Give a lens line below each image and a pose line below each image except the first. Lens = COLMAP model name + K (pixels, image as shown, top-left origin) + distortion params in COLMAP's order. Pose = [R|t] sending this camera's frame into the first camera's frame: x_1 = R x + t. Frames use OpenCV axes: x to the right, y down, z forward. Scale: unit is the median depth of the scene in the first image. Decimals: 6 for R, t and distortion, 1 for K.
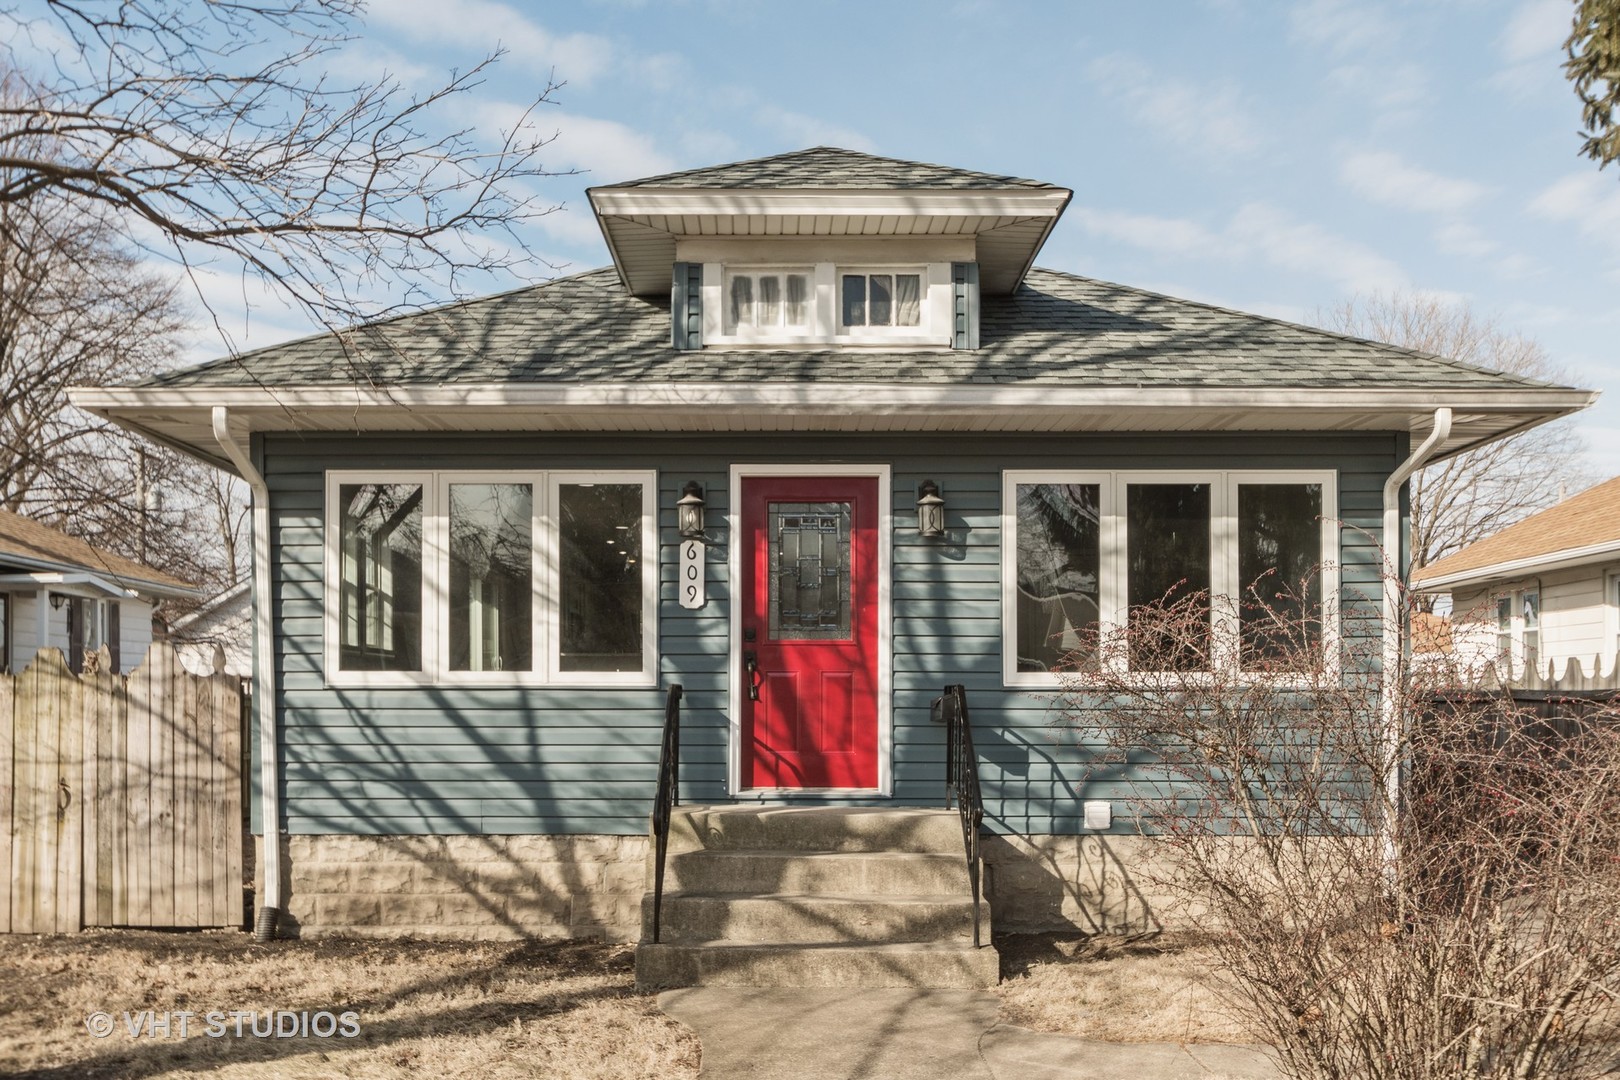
lens RADIAL K [[1316.5, 0, 809.2], [0, 1316.5, 547.7], [0, 0, 1]] dist [0.009551, 0.002636]
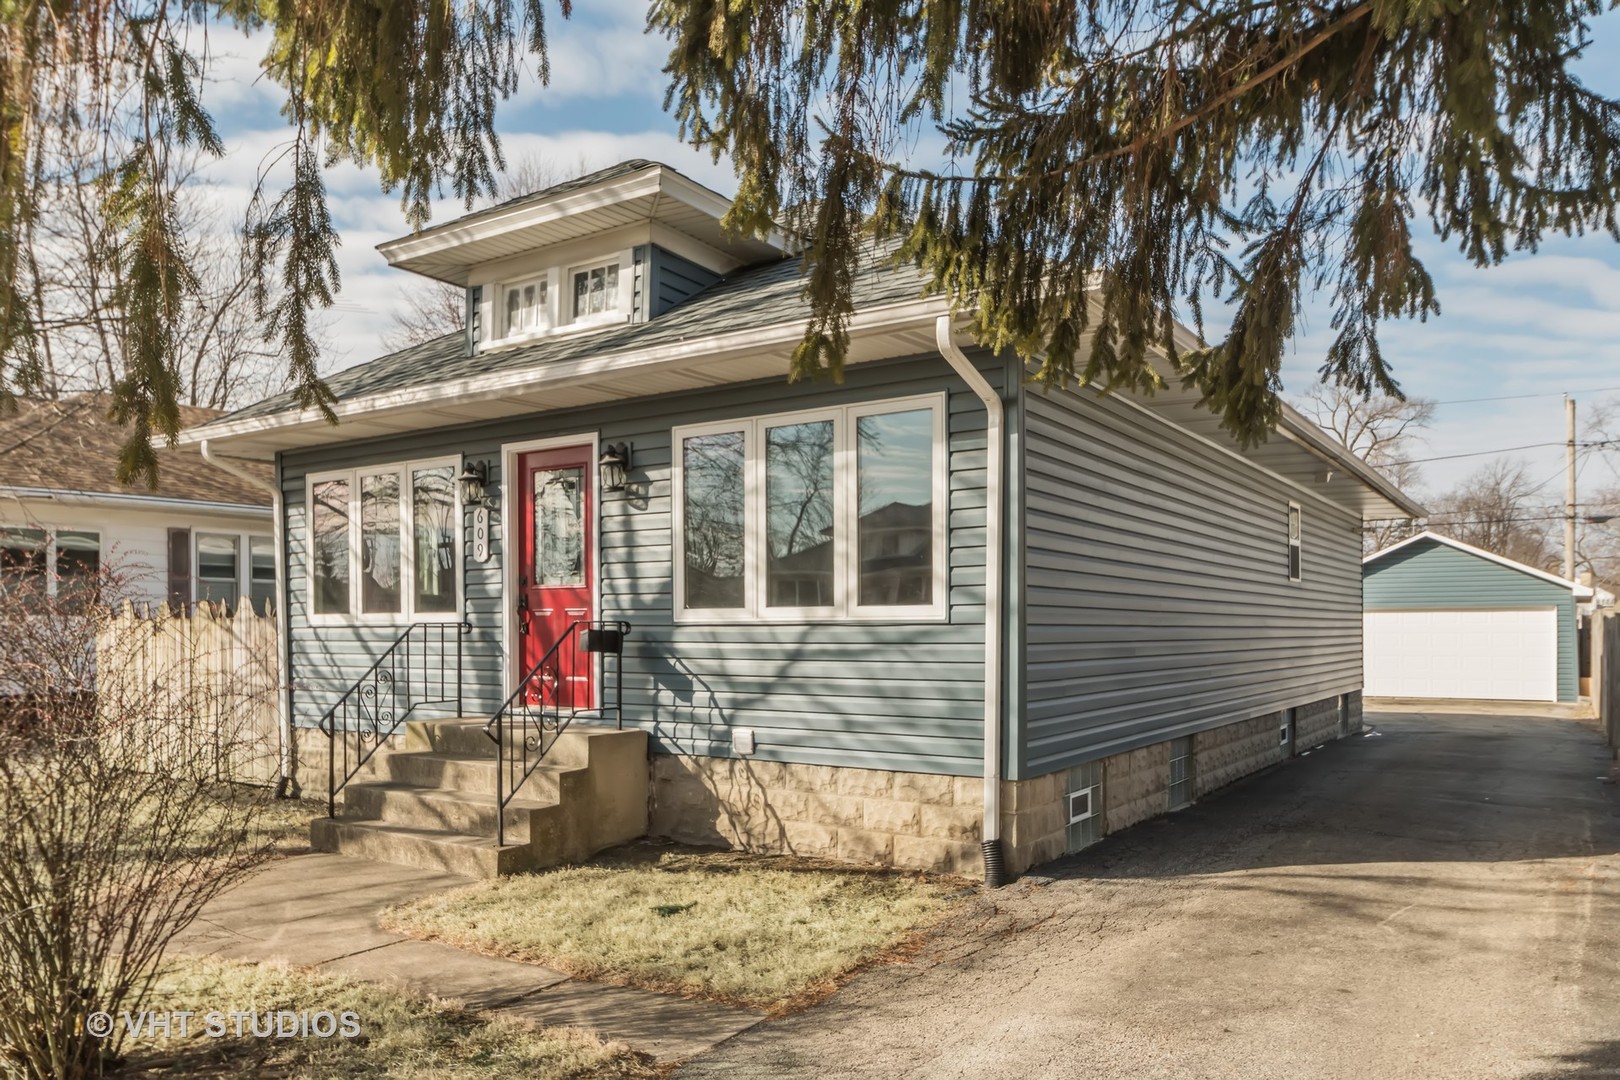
lens RADIAL K [[1165.6, 0, 808.1], [0, 1165.6, 529.7], [0, 0, 1]] dist [0.054534, -0.002797]
pose [[0.821196, -0.050446, -0.568412, 0.809555], [0.069683, 0.997495, 0.012146, 0.023771], [0.566375, -0.049583, 0.822655, 0.255595]]
